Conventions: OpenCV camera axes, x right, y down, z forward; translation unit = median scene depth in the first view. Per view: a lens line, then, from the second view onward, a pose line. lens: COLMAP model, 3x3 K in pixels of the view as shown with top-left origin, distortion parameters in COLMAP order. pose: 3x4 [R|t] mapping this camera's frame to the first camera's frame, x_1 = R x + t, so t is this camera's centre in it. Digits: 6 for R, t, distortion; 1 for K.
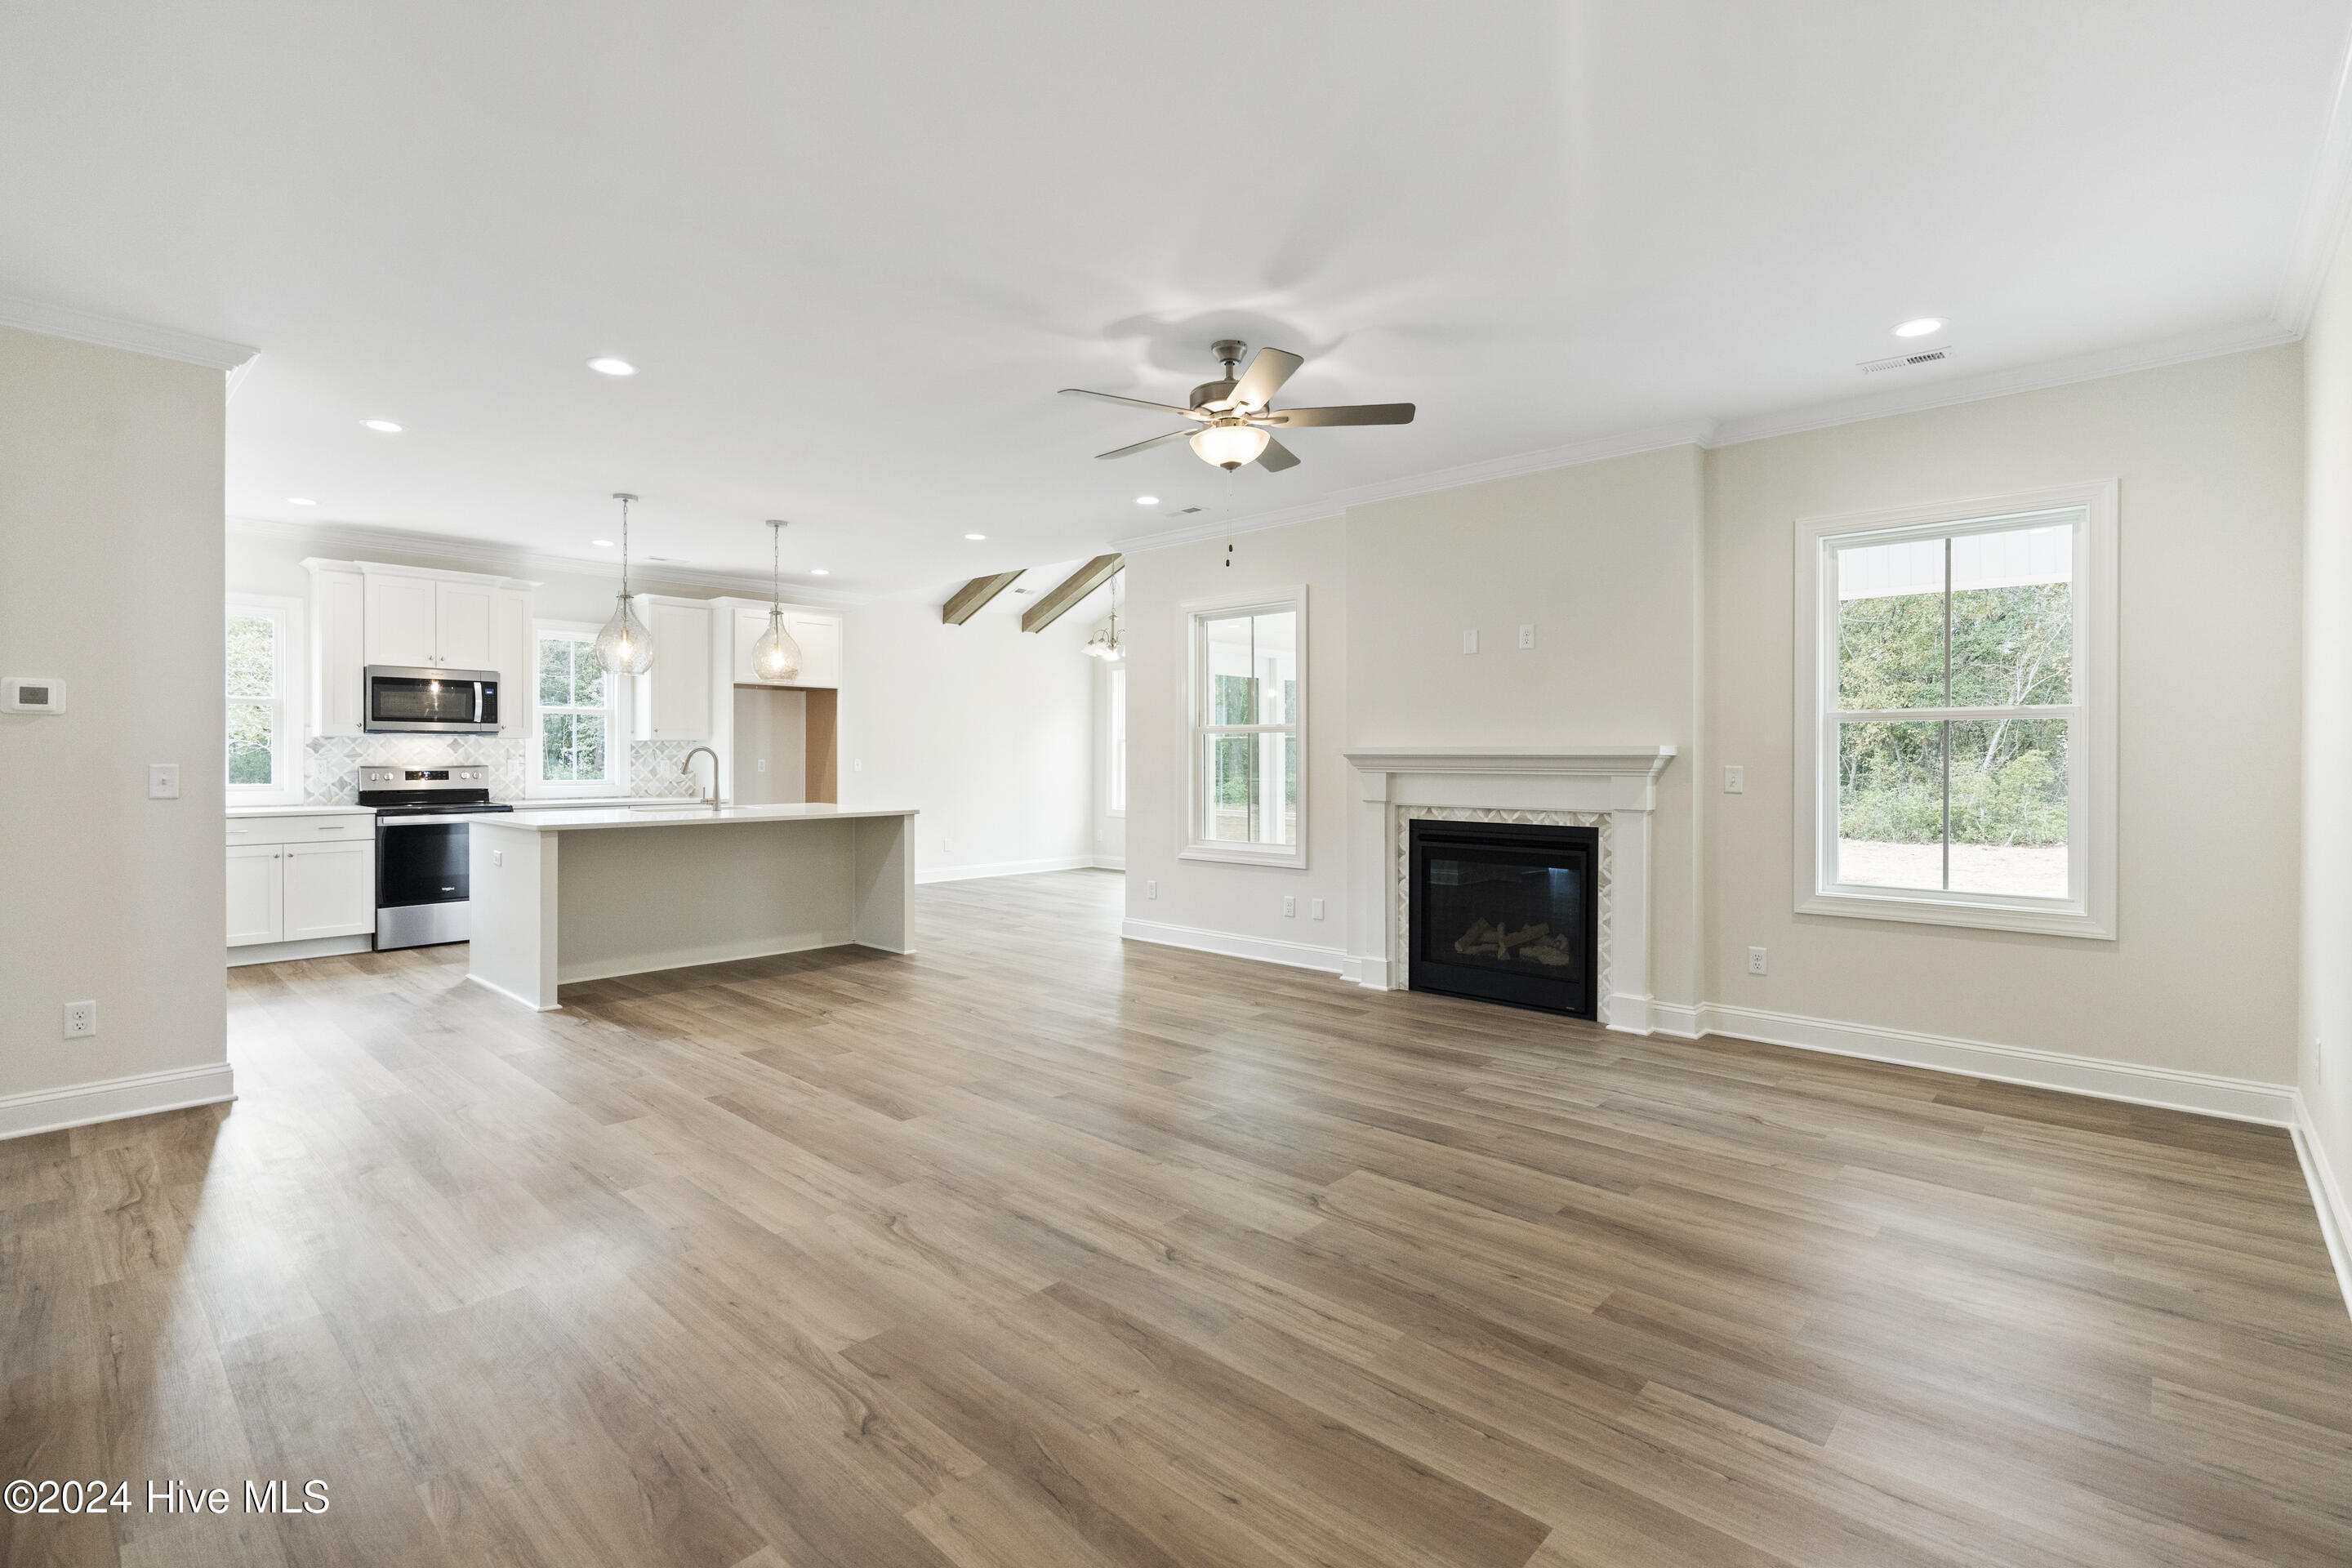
lens RADIAL K [[1073.9, 0, 1181.4], [0, 1073.9, 760.2], [0, 0, 1]] dist [-0.001555, 0.000107]
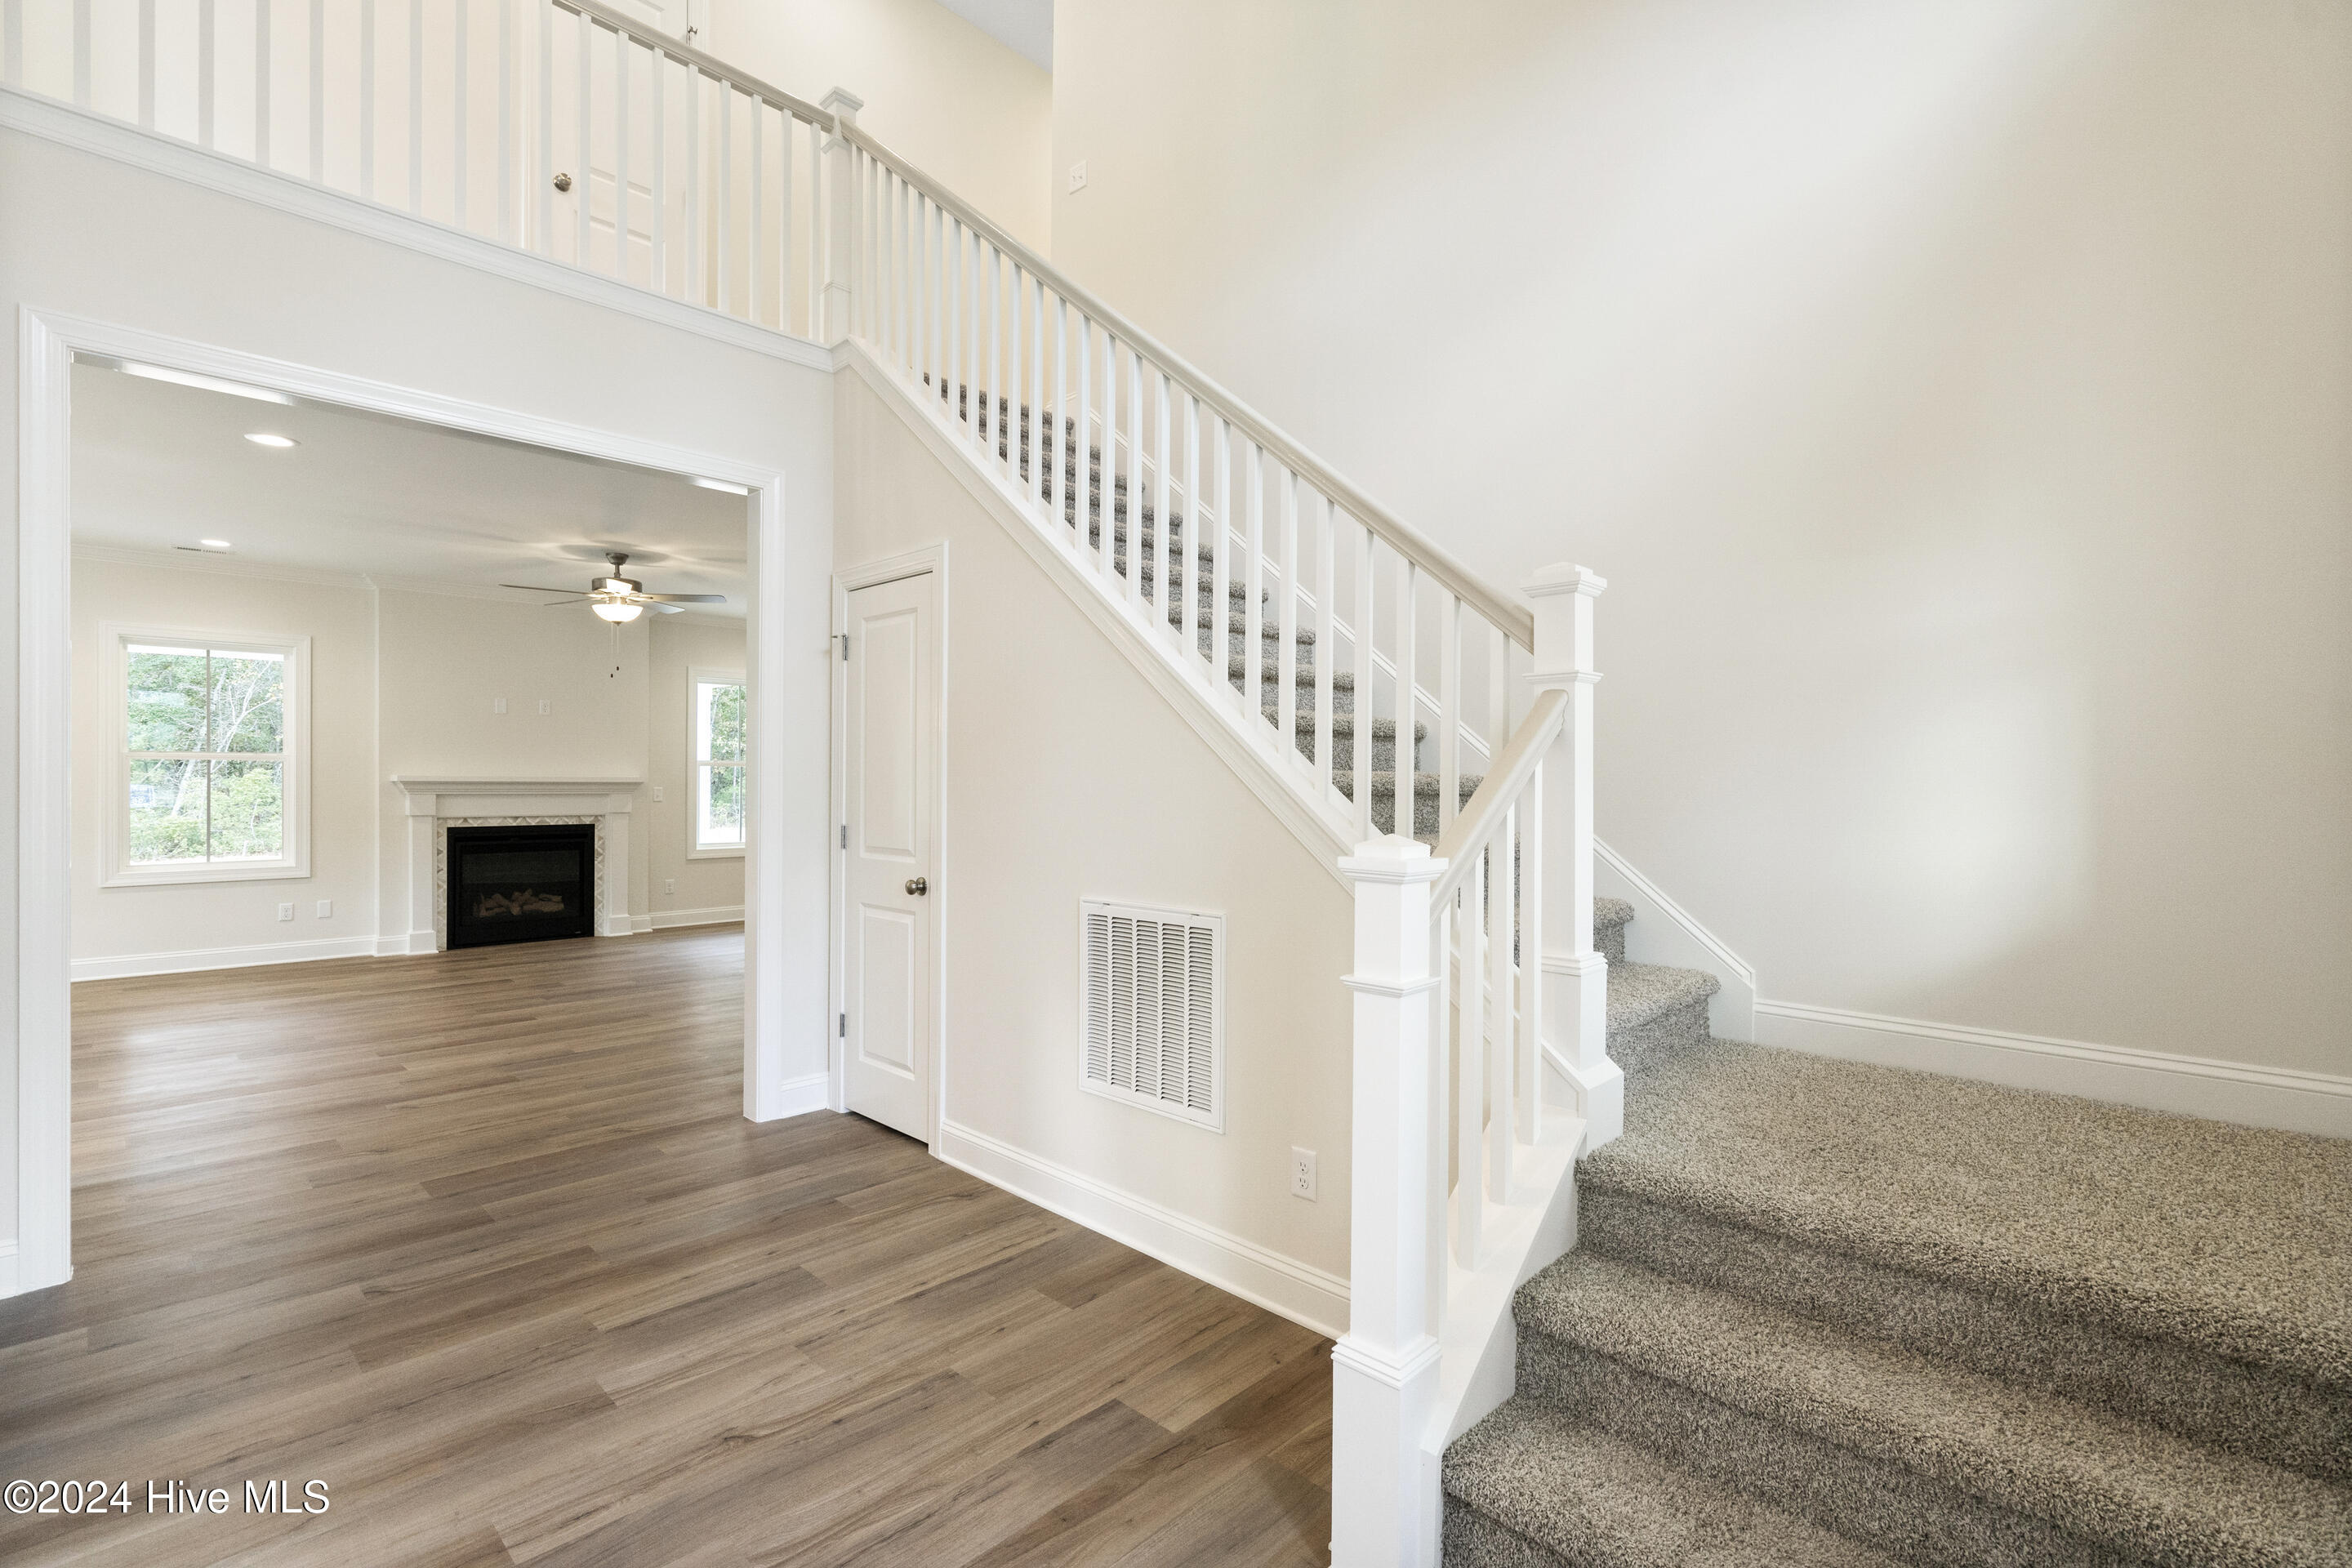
lens RADIAL K [[1070.9, 0, 1176.0], [0, 1070.9, 784.0], [0, 0, 1]] dist [-0.002592, 0.000035]
pose [[0.030955, -0.005783, 0.999504, -1.268595], [-0.002959, 0.999978, 0.005877, -0.013788], [-0.999516, -0.003139, 0.030937, 0.012894]]
